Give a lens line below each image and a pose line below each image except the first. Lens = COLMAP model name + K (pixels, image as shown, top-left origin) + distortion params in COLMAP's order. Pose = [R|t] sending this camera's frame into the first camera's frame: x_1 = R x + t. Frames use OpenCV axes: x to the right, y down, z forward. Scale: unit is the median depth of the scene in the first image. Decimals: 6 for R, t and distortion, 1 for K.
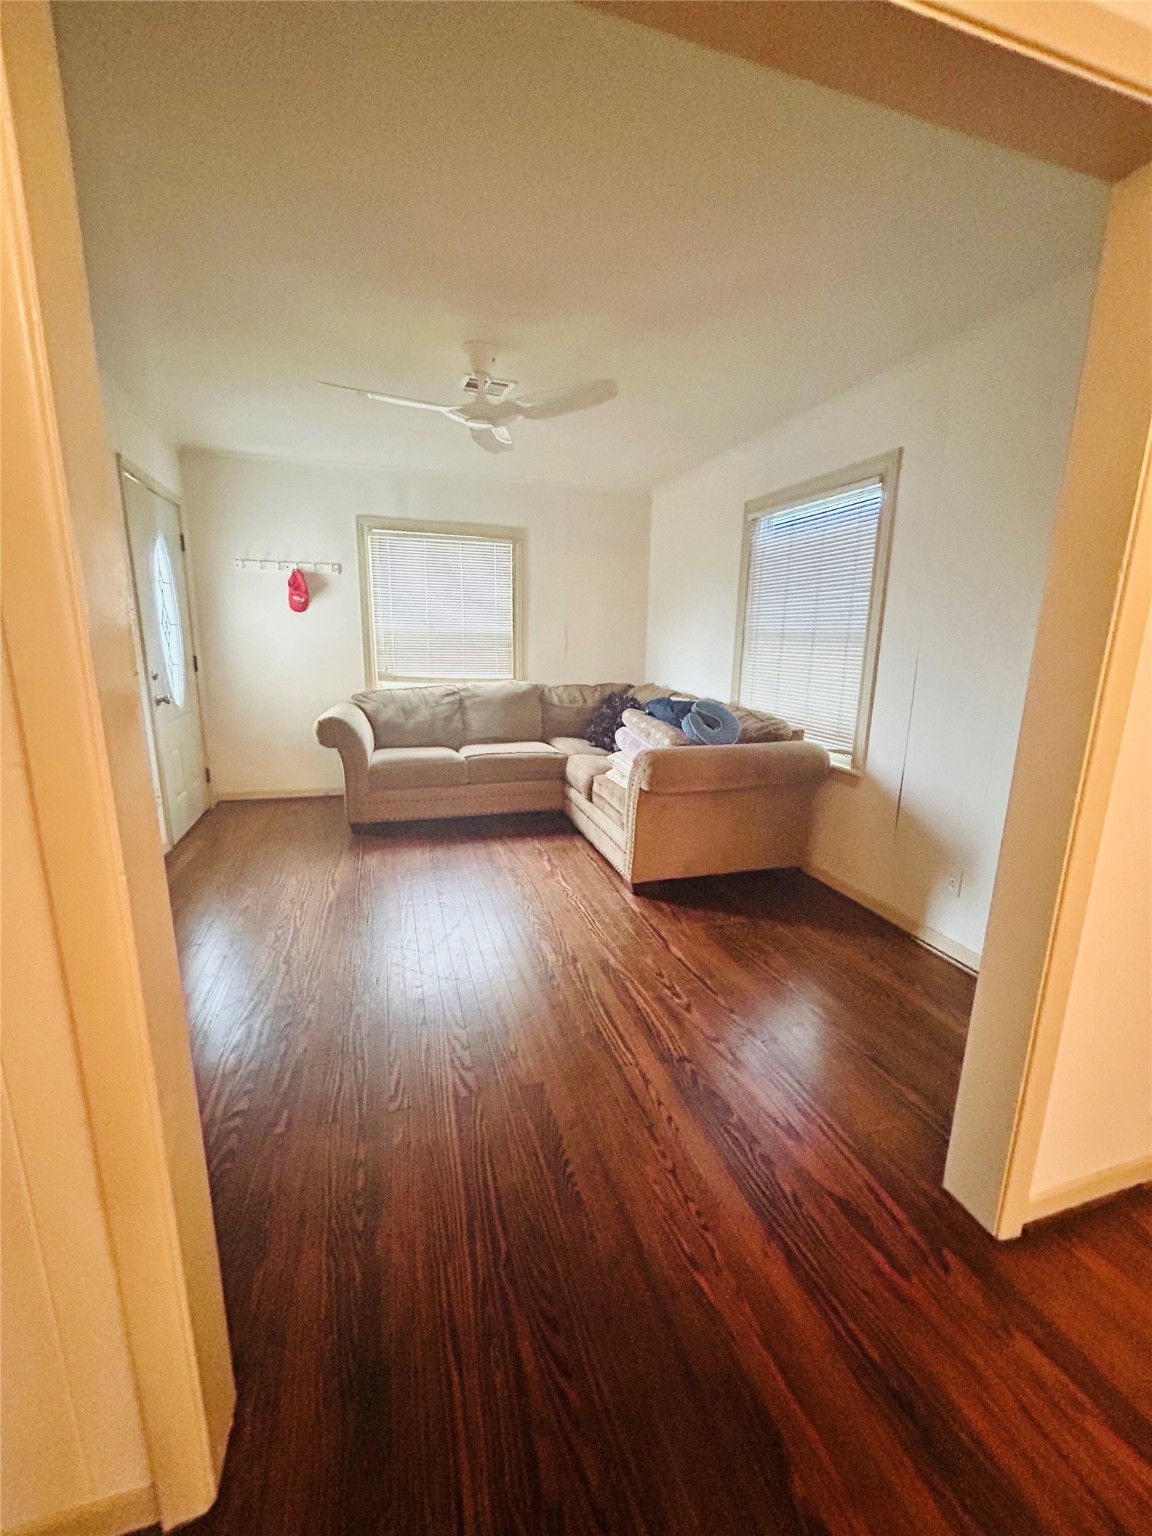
lens RADIAL K [[620.8, 0, 576.3], [0, 620.8, 765.2], [0, 0, 1]] dist [-0.000353, -0.000012]
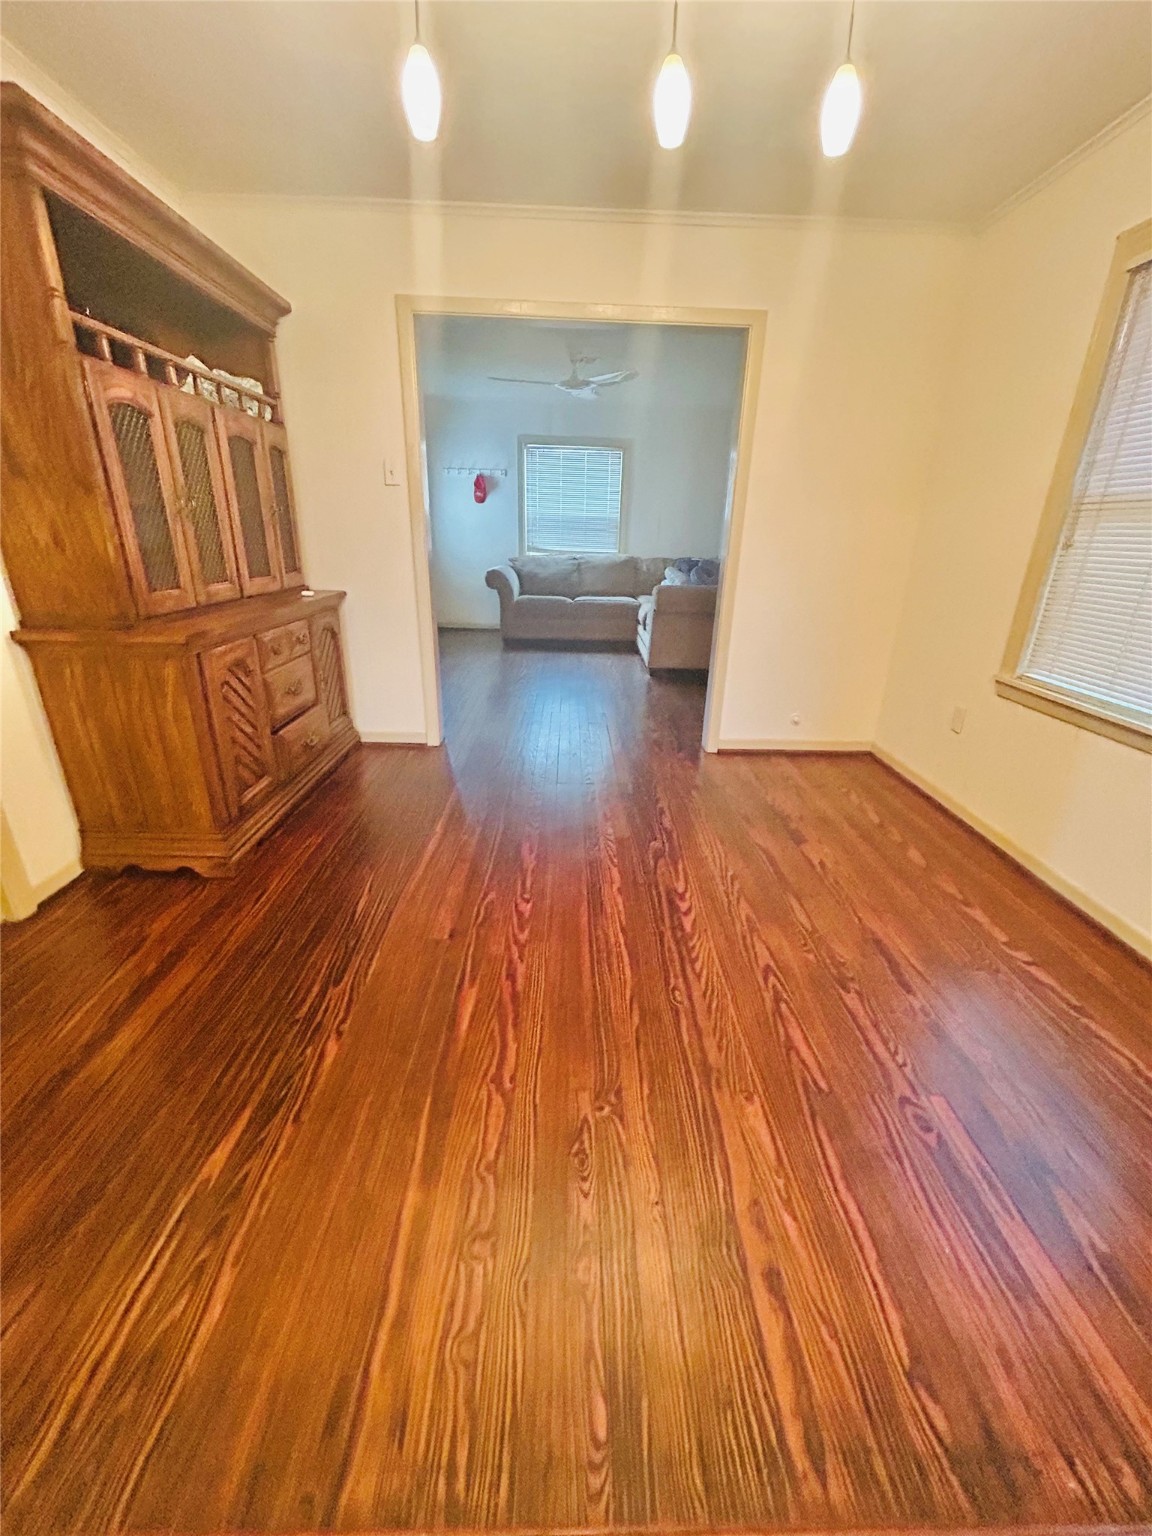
lens RADIAL K [[620.8, 0, 578.0], [0, 620.8, 770.0], [0, 0, 1]] dist [-0.000353, -0.000012]
pose [[0.956029, 0.111315, -0.271325, 0.289028], [-0.067204, 0.983701, 0.166780, 0.138169], [0.285468, -0.141212, 0.947928, -0.509229]]
